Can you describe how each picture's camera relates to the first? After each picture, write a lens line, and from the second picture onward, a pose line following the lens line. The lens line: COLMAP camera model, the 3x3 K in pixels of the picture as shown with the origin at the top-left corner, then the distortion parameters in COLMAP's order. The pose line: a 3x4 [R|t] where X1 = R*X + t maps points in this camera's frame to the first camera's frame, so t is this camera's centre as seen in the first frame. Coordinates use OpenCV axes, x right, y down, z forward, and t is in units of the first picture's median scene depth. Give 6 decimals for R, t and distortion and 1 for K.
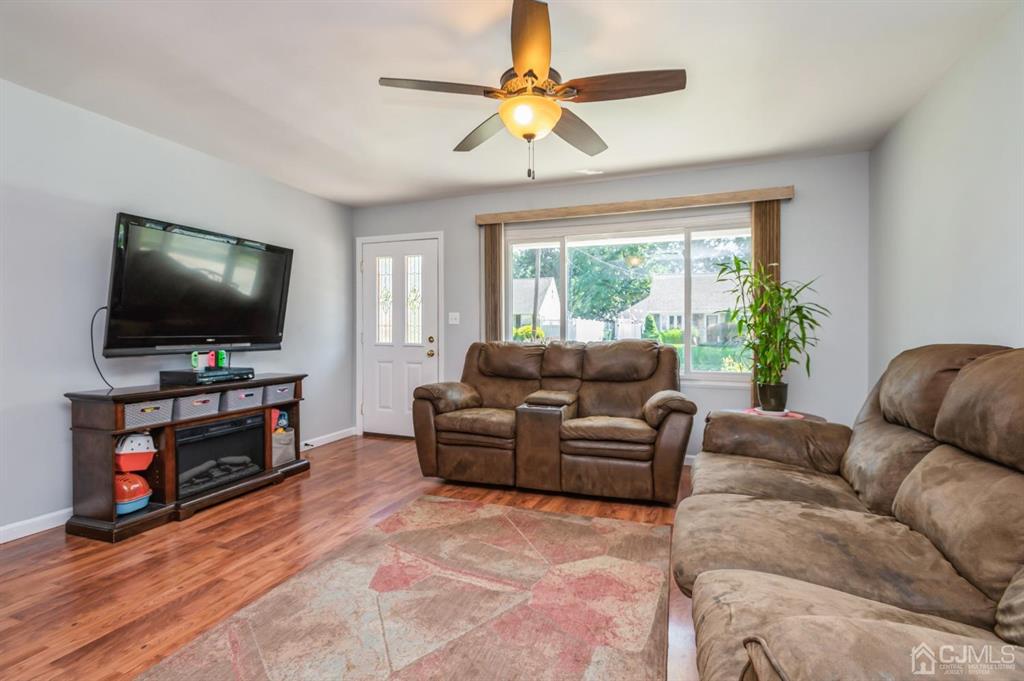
lens RADIAL K [[471.5, 0, 517.0], [0, 471.5, 334.1], [0, 0, 1]] dist [0.004683, -0.000955]
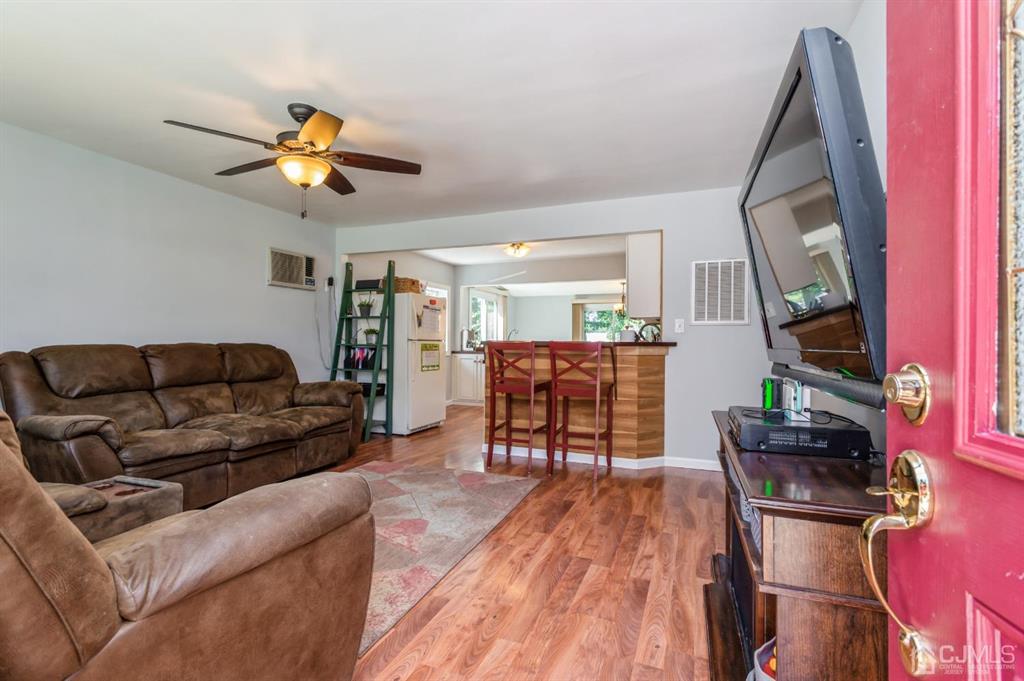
lens RADIAL K [[471.5, 0, 514.0], [0, 471.5, 338.8], [0, 0, 1]] dist [0.004683, -0.000955]
pose [[-0.999612, -0.006854, 0.027008, -0.448621], [-0.007038, 0.999952, -0.006752, -0.000287], [-0.026960, -0.006939, -0.999612, 1.796948]]
